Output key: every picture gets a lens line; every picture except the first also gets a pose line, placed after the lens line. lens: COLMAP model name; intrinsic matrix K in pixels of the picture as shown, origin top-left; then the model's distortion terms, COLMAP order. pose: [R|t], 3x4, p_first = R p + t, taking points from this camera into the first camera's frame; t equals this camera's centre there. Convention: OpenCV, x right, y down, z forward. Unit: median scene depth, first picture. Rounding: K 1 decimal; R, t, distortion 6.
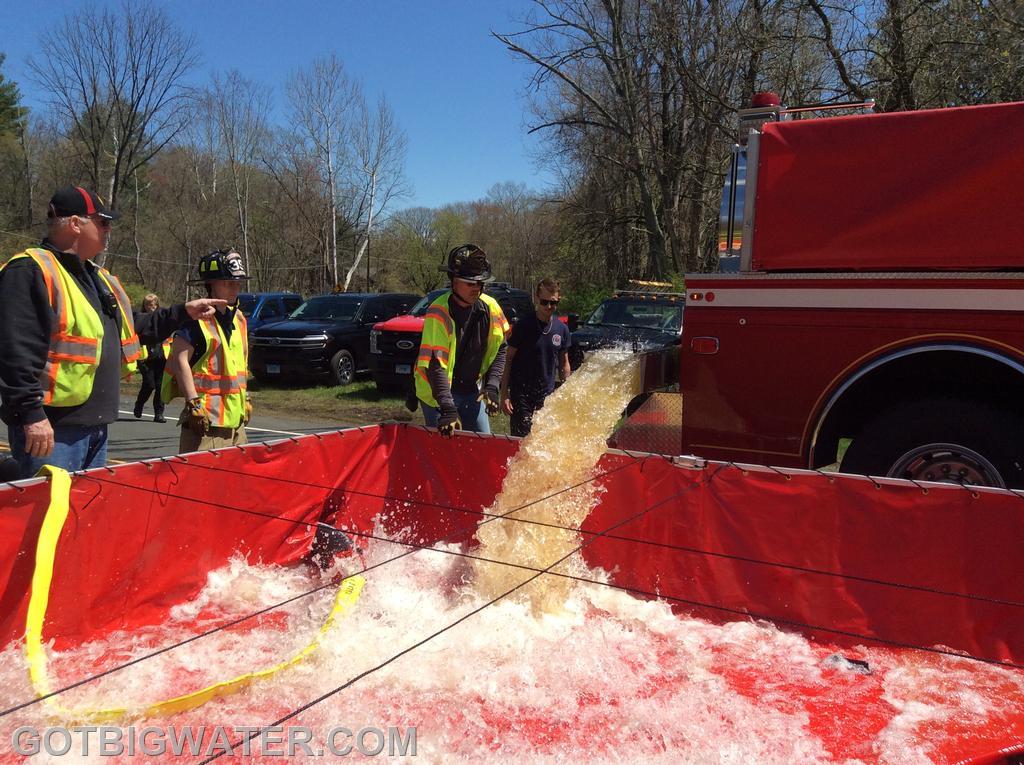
lens RADIAL K [[921.6, 0, 512.0], [0, 921.6, 382.5], [0, 0, 1]] dist [0.091427, 0.001004]
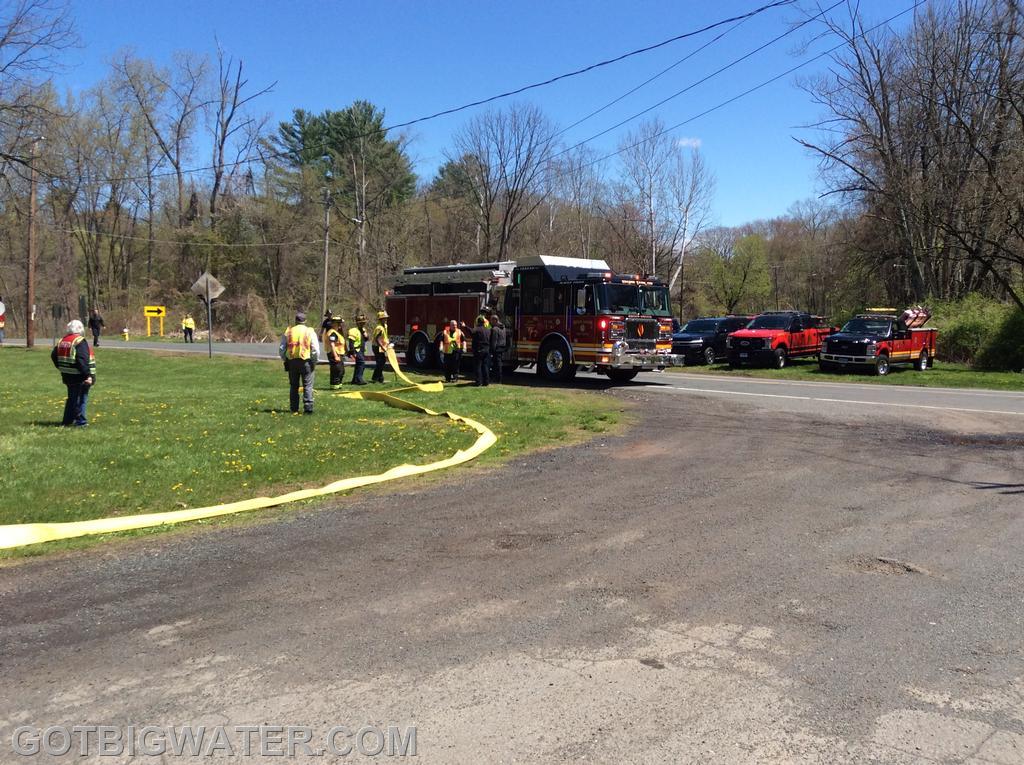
lens RADIAL K [[921.6, 0, 512.0], [0, 921.6, 382.5], [0, 0, 1]] dist [0.091427, 0.001004]
pose [[0.951494, 0.002781, -0.307654, 0.005177], [-0.007380, 0.999878, -0.013785, 0.014721], [0.307578, 0.015387, 0.951398, -0.211569]]
